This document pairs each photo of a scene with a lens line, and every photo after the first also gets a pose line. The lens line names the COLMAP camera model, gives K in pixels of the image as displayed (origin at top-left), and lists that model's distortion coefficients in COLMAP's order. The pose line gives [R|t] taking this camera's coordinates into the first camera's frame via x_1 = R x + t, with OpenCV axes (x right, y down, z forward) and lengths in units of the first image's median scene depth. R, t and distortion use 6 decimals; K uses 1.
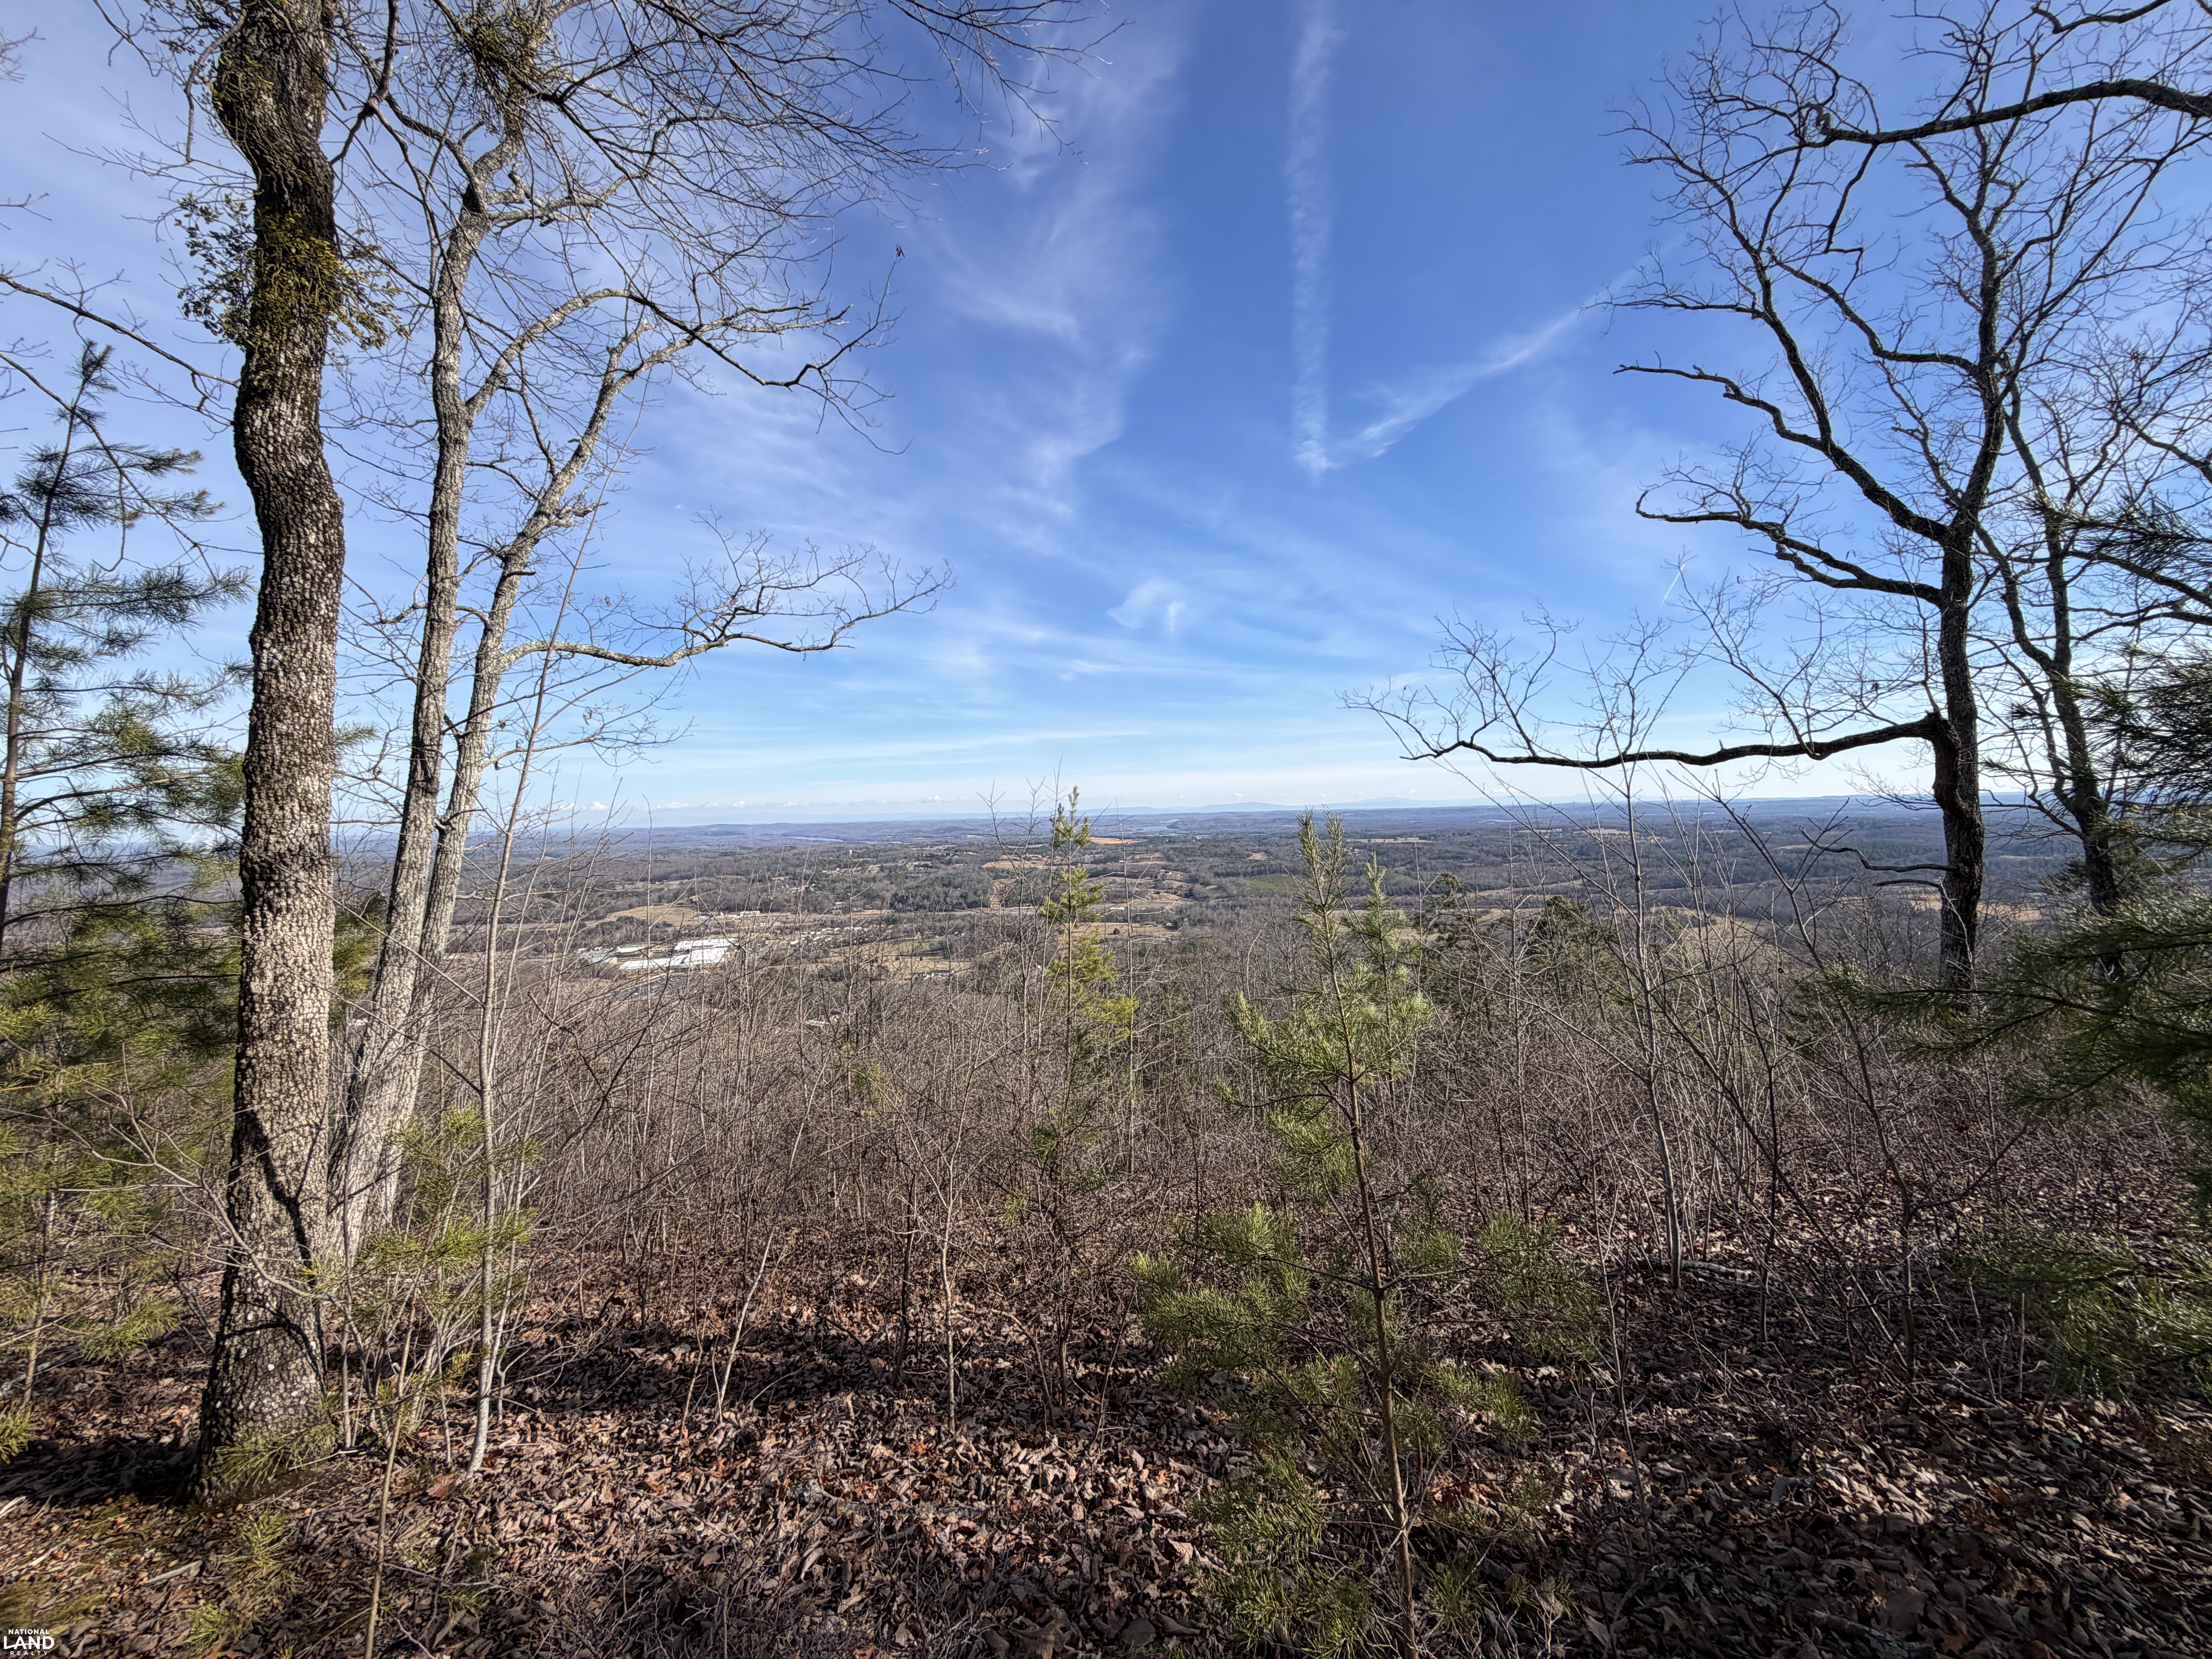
lens RADIAL K [[884.3, 0, 1106.0], [0, 884.3, 829.5], [0, 0, 1]] dist [-0.000674, -0.000405]
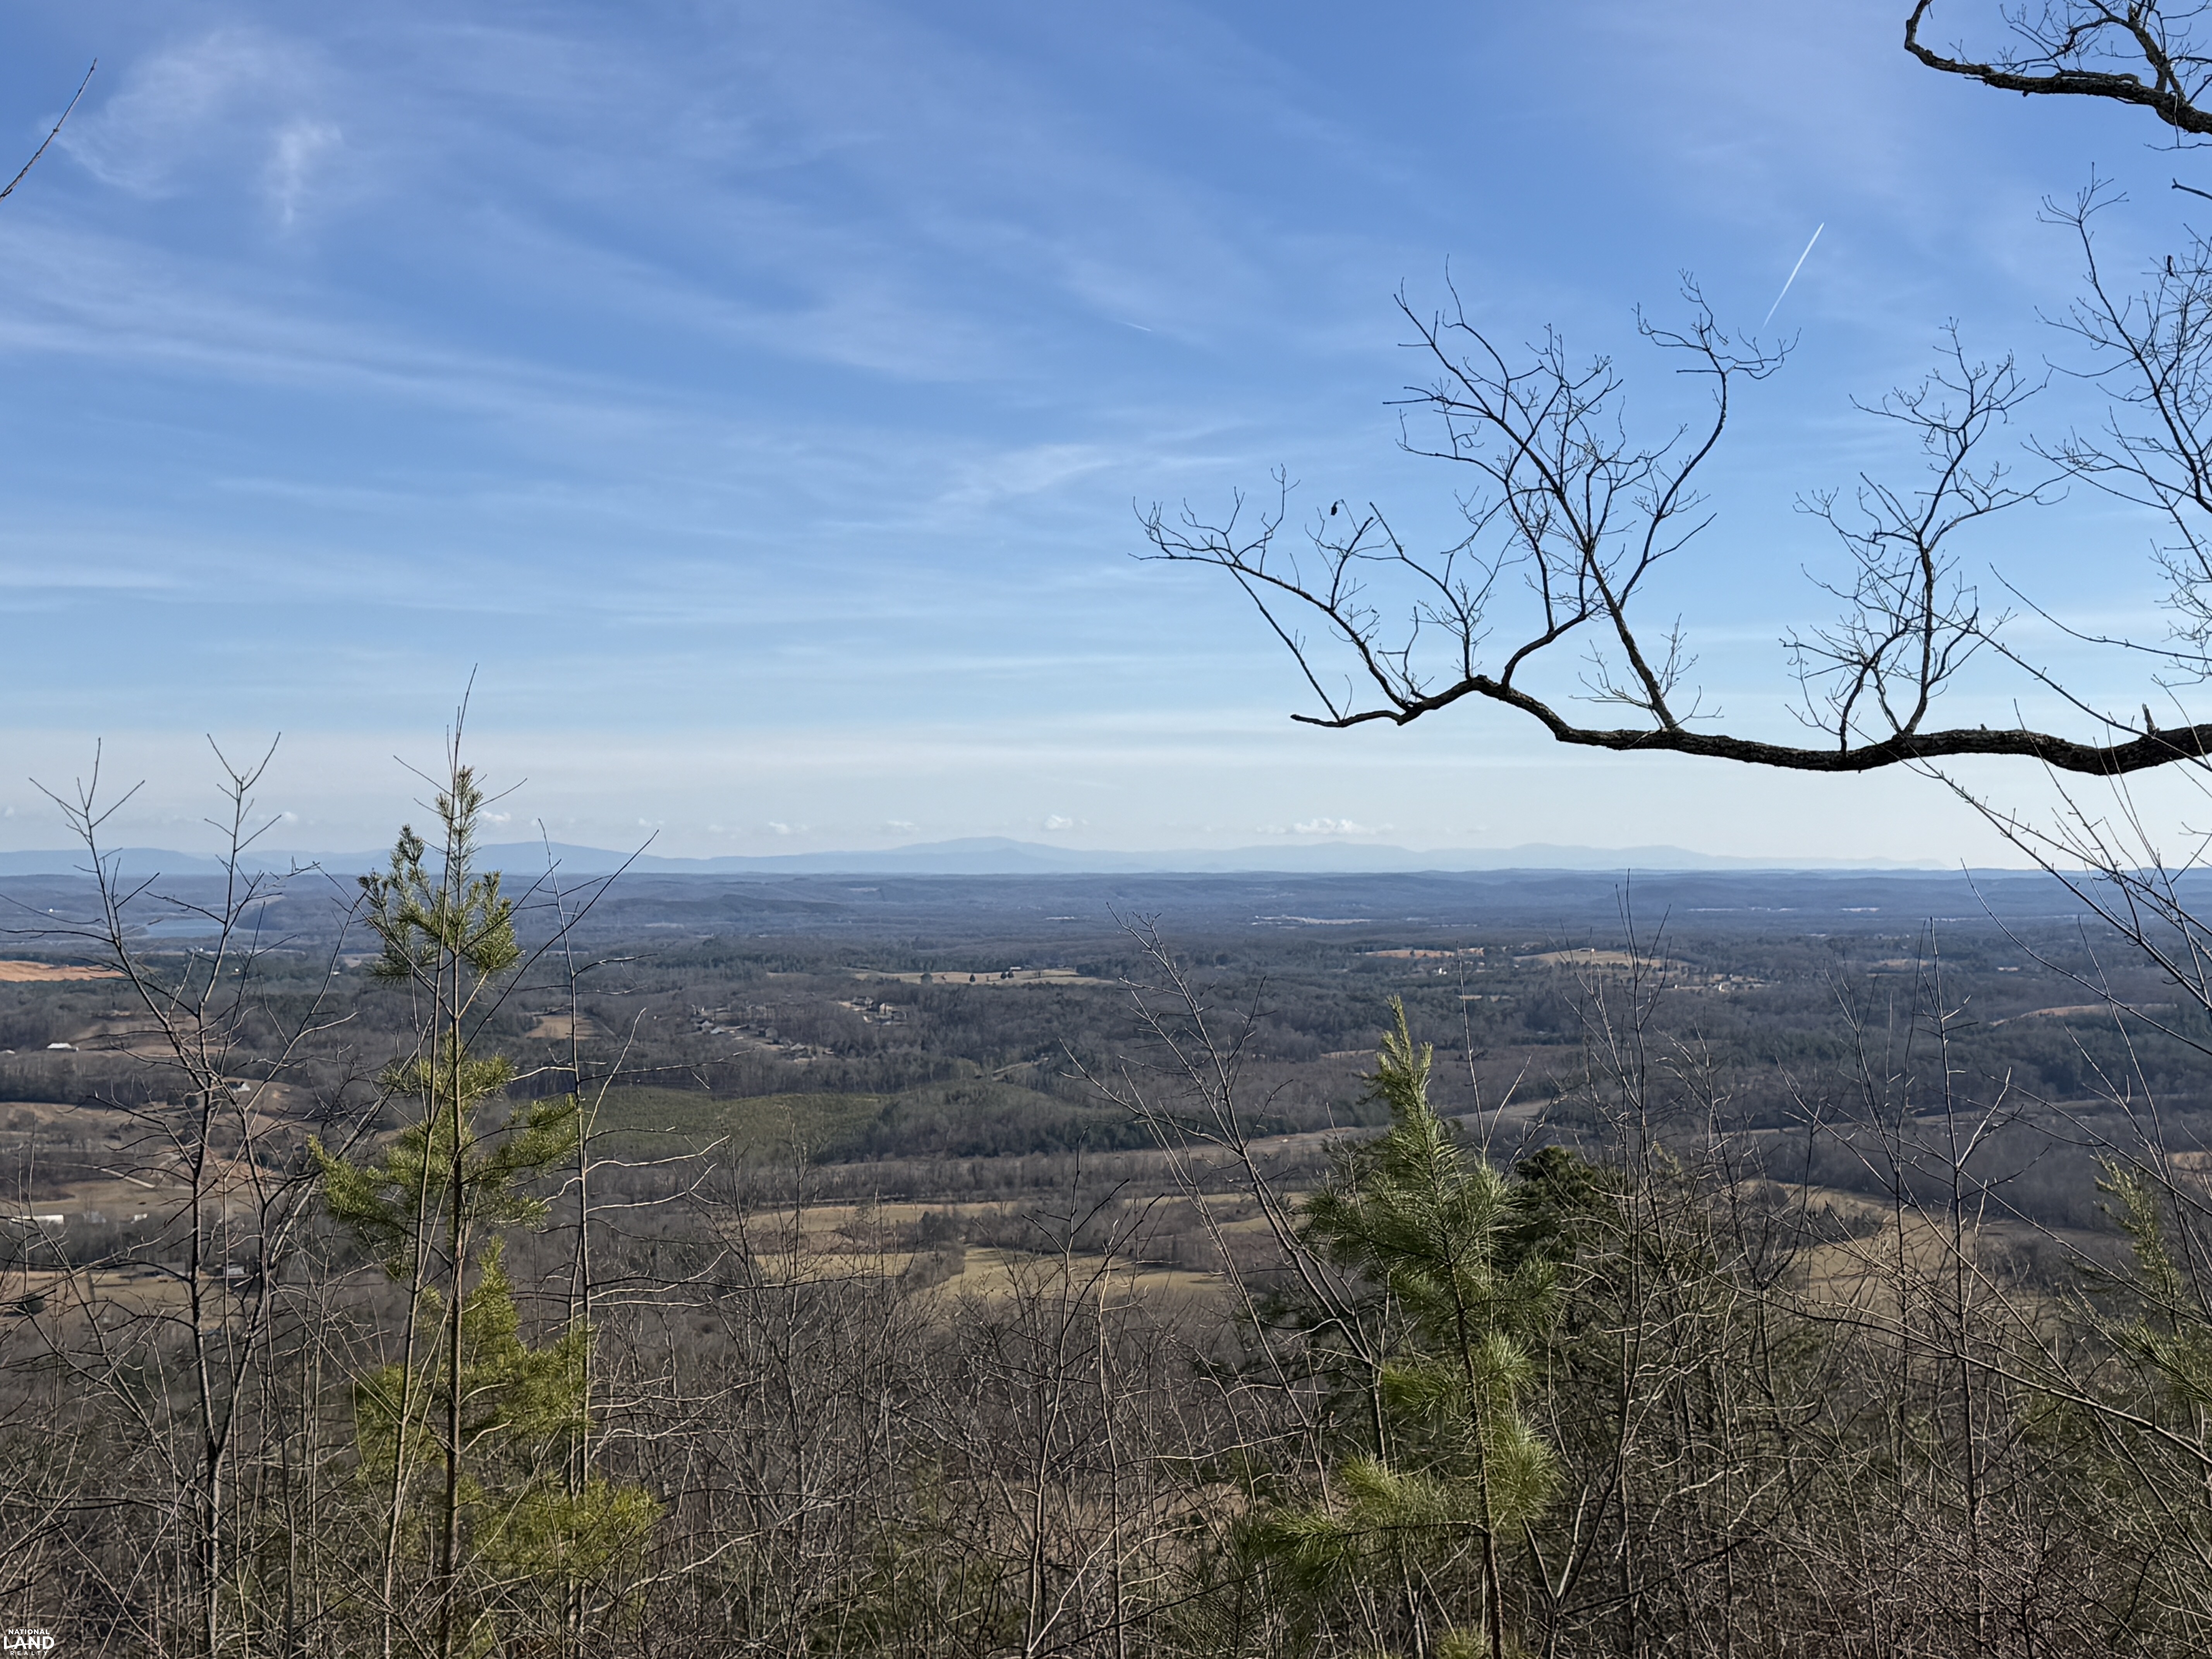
lens RADIAL K [[3043.6, 0, 1106.0], [0, 3043.6, 829.5], [0, 0, 1]] dist [0.306129, -1.015330]
pose [[0.929473, 0.029381, 0.367718, -0.158752], [-0.016413, 0.999130, -0.038344, 0.005295], [-0.368525, 0.029605, 0.929146, -0.029740]]
